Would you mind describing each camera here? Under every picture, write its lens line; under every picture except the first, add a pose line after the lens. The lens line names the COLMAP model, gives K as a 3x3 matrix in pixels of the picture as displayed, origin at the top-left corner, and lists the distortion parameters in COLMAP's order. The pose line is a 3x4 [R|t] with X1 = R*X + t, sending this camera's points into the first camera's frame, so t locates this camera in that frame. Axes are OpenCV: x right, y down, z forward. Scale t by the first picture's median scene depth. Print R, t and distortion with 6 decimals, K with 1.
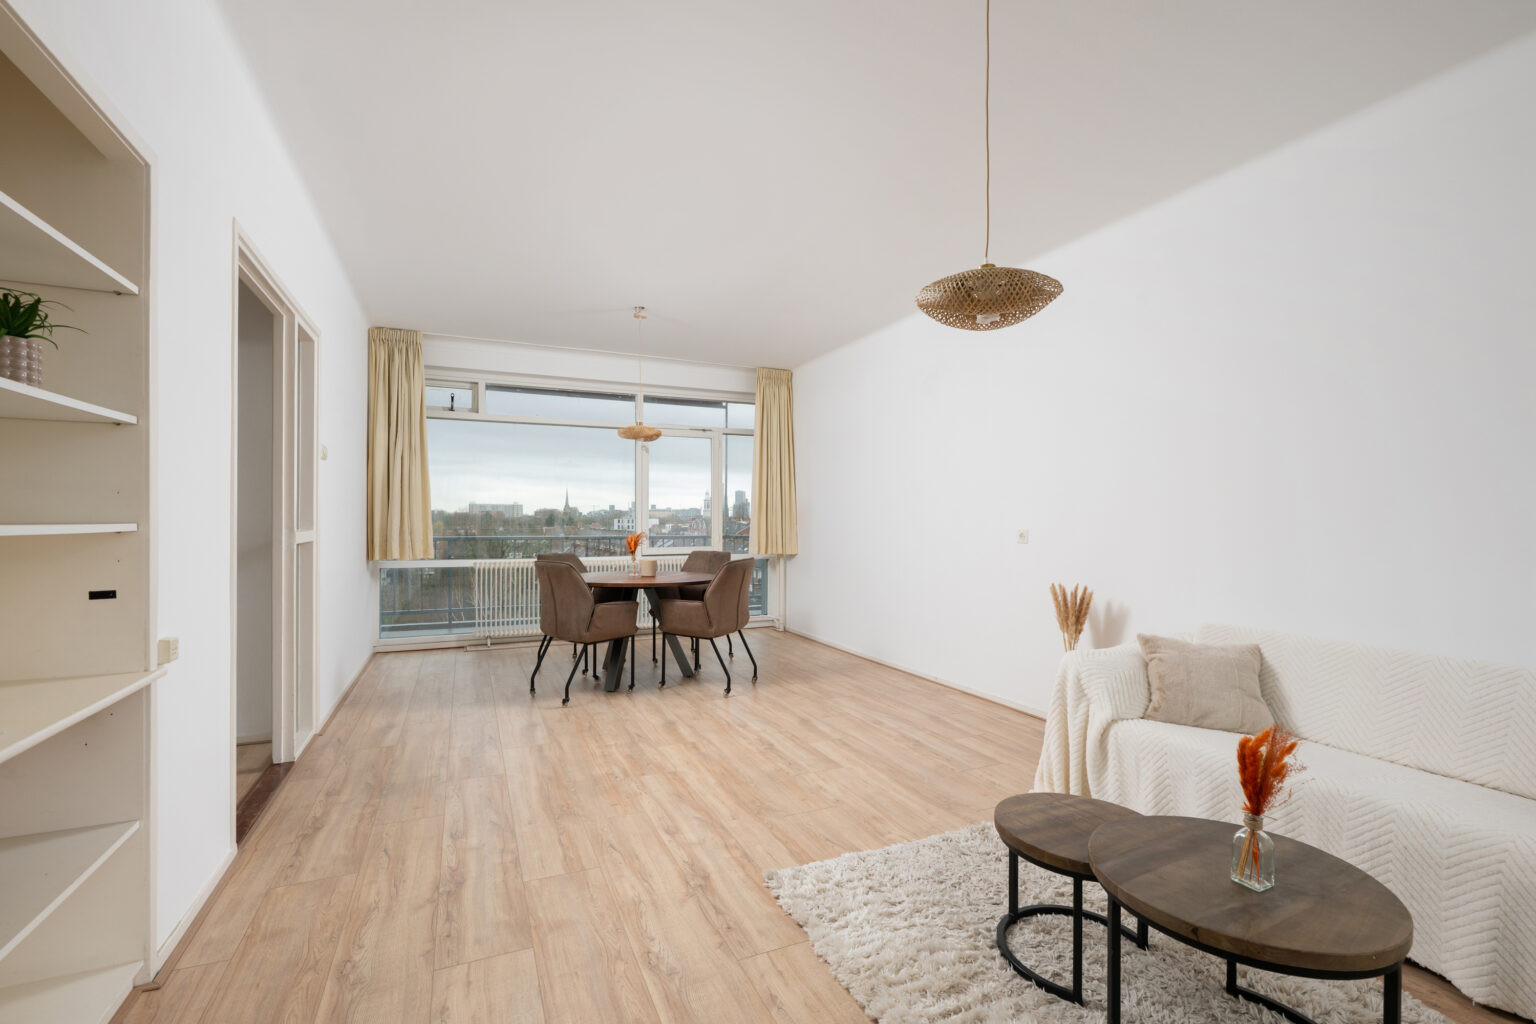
lens RADIAL K [[675.9, 0, 763.3], [0, 675.9, 525.0], [0, 0, 1]] dist [-0.001403, -0.000219]
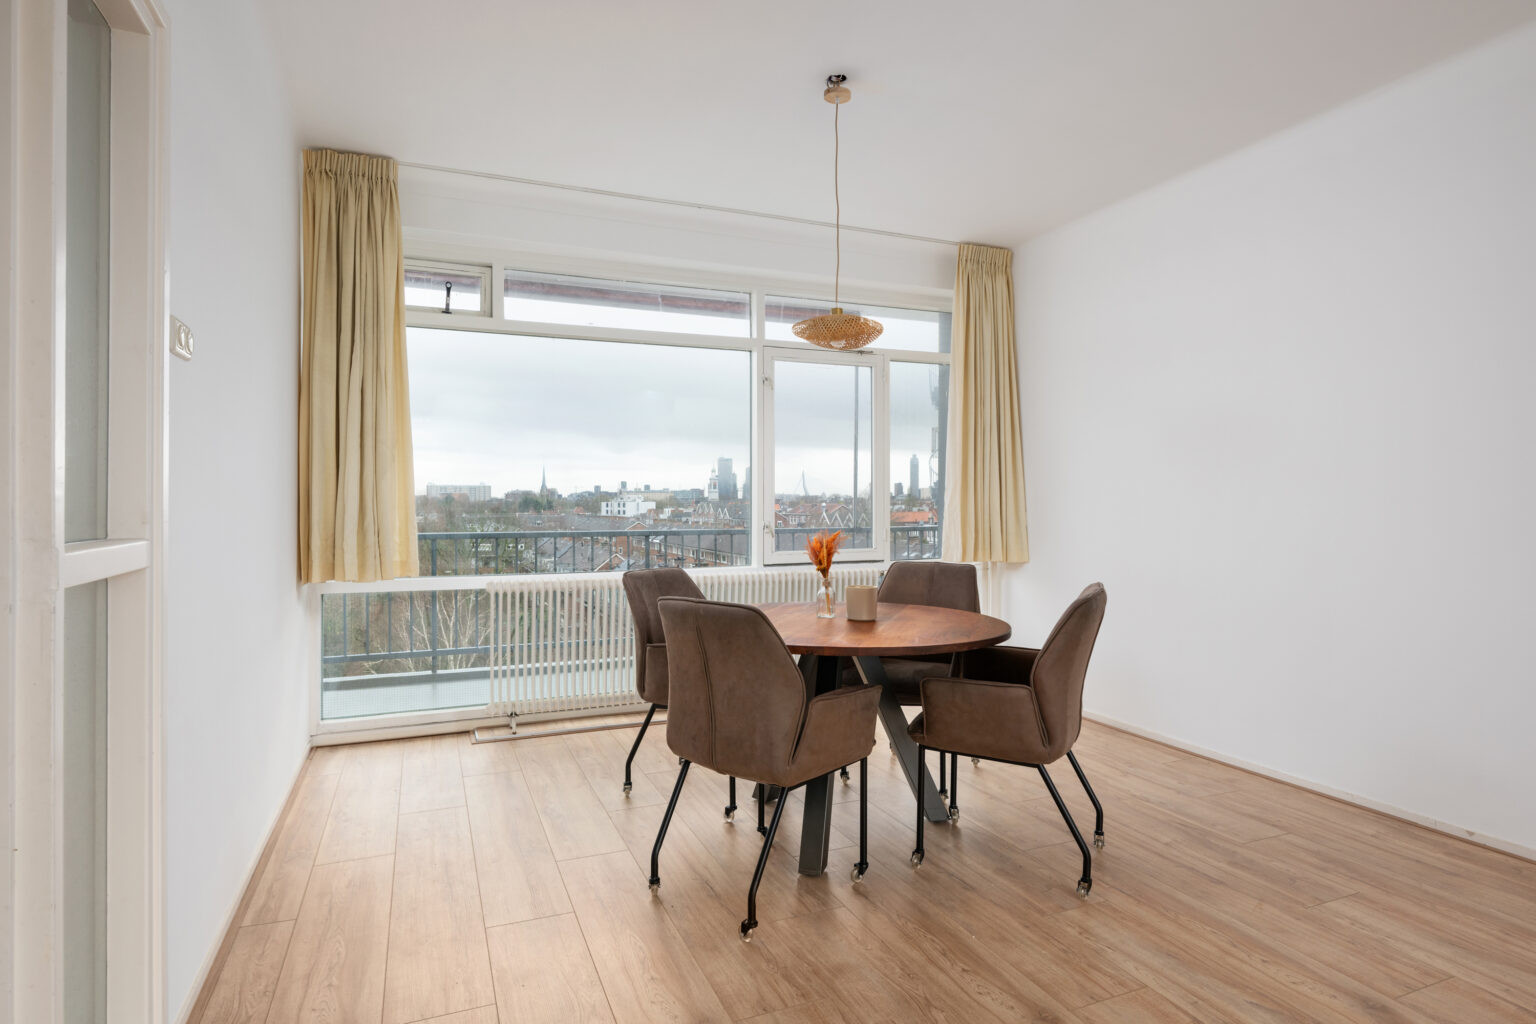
lens RADIAL K [[834.0, 0, 770.6], [0, 834.0, 504.7], [0, 0, 1]] dist [0.004015, -0.001879]
pose [[0.999748, -0.004380, -0.021998, -0.187556], [0.004264, 0.999977, -0.005350, -0.004165], [0.022021, 0.005255, 0.999744, 0.328929]]
